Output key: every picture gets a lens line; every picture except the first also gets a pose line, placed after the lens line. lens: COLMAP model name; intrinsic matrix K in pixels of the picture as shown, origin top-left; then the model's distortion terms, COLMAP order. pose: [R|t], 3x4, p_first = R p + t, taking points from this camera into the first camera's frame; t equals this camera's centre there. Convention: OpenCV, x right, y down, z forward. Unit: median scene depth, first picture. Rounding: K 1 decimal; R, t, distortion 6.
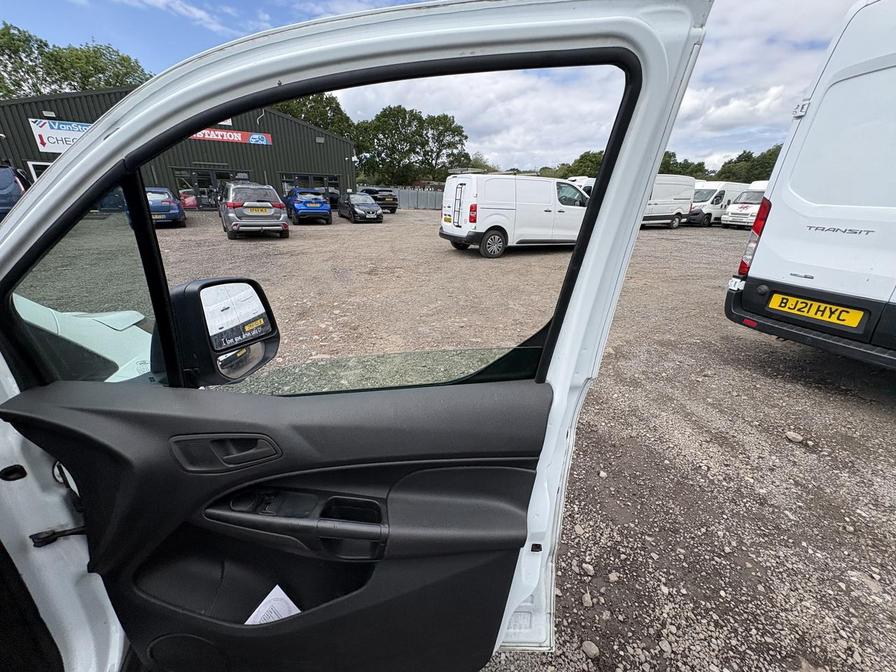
lens RADIAL K [[356.6, 0, 448.9], [0, 356.6, 336.2], [0, 0, 1]] dist [-0.002057, 0.000192]
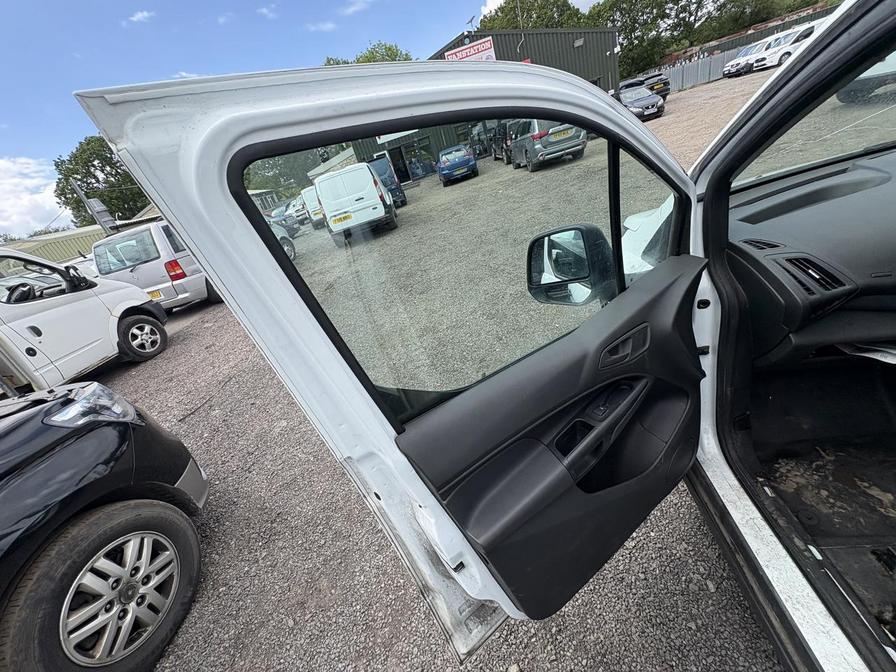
lens RADIAL K [[348.6, 0, 446.9], [0, 348.6, 338.3], [0, 0, 1]] dist [0.003065, -0.001441]
pose [[0.823388, 0.010965, -0.567372, -0.136002], [0.099474, 0.981544, 0.163329, 0.016619], [0.558692, -0.190922, 0.807101, -0.065064]]
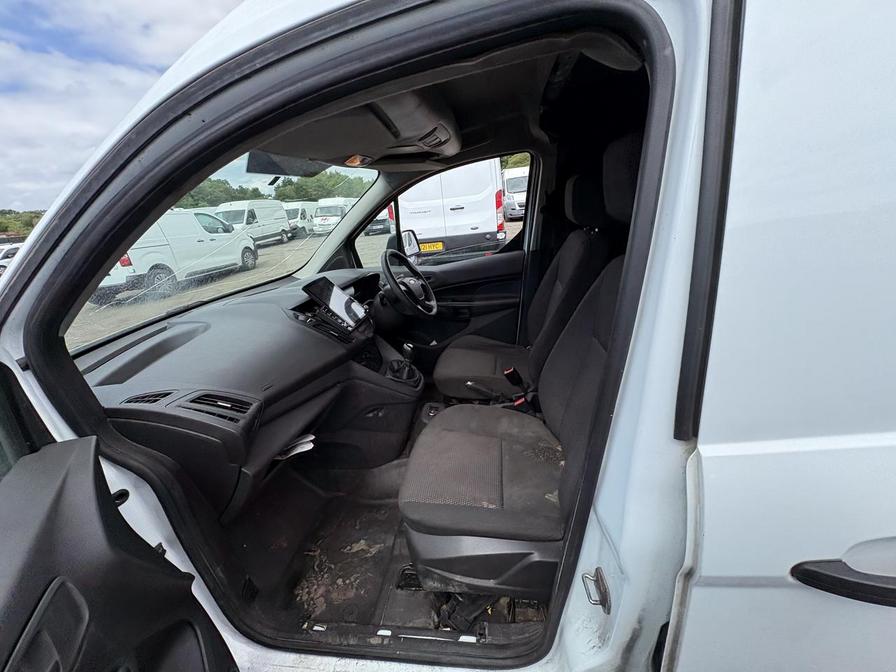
lens RADIAL K [[356.6, 0, 441.6], [0, 356.6, 338.2], [0, 0, 1]] dist [-0.002057, 0.000192]
pose [[0.504551, -0.378206, 0.776137, -0.139953], [0.422960, 0.891966, 0.159691, 0.017609], [-0.752684, 0.247702, 0.610008, -0.049668]]
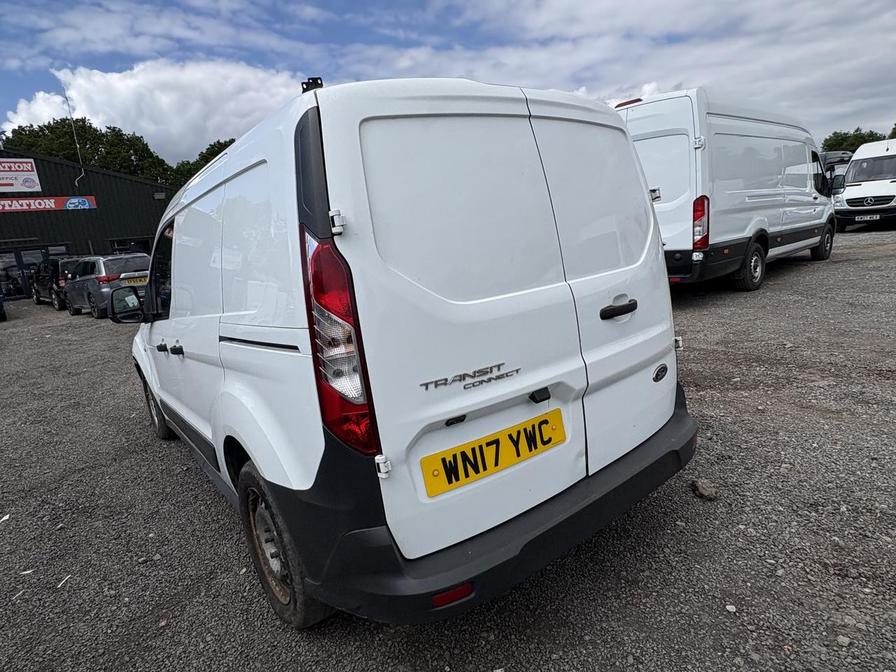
lens RADIAL K [[517.5, 0, 450.8], [0, 517.5, 343.6], [0, 0, 1]] dist [-0.002154, -0.001165]
pose [[0.956356, -0.172767, 0.235660, -0.071997], [0.209985, 0.967174, -0.143109, 0.084051], [-0.203200, 0.186348, 0.961241, -0.210700]]
